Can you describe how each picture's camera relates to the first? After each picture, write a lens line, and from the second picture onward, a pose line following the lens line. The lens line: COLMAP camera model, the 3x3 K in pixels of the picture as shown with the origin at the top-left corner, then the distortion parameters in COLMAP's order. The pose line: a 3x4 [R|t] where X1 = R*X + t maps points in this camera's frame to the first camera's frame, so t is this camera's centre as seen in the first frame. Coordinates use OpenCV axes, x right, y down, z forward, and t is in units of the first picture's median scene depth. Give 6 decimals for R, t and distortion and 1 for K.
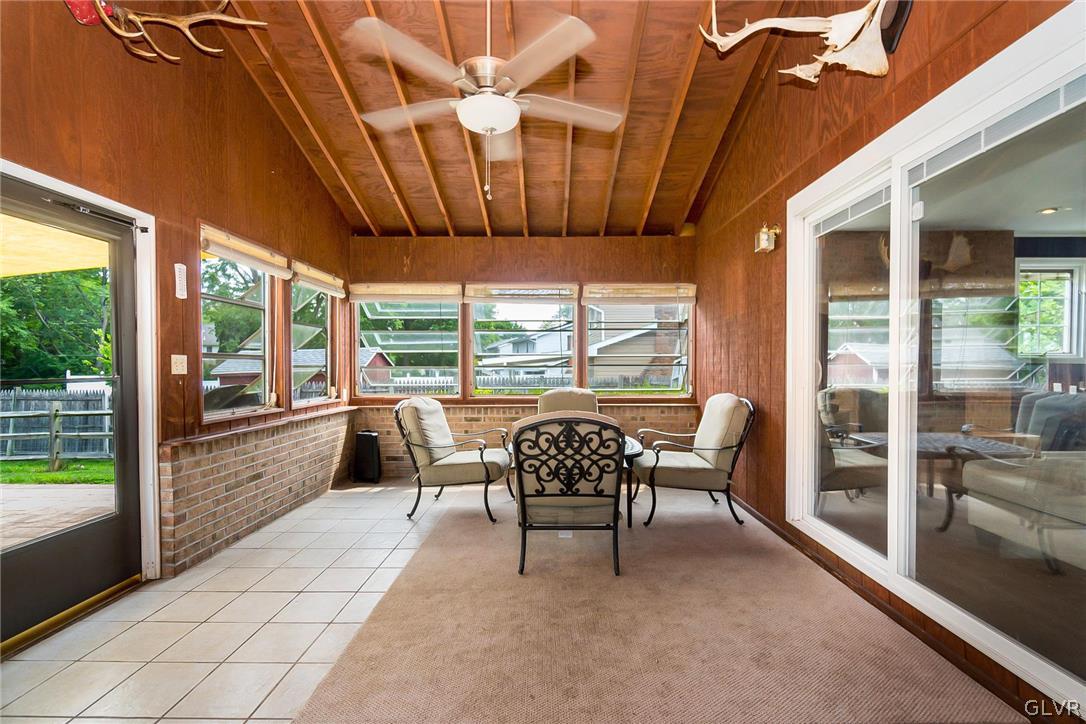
lens RADIAL K [[475.6, 0, 544.3], [0, 475.6, 369.6], [0, 0, 1]] dist [-0.002608, 0.000686]
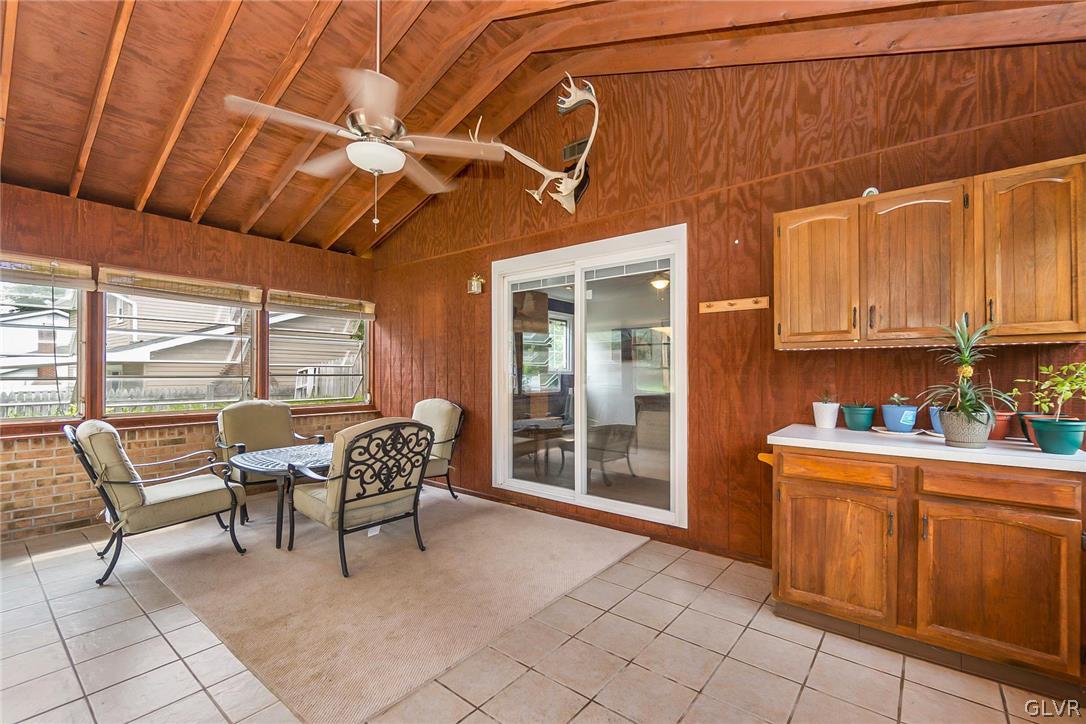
lens RADIAL K [[479.8, 0, 536.7], [0, 479.8, 359.5], [0, 0, 1]] dist [-0.003295, 0.000320]
pose [[0.618178, 0.025512, 0.785624, -0.625887], [0.002630, 0.999400, -0.034523, -0.011771], [-0.786034, 0.023408, 0.617740, 0.004806]]
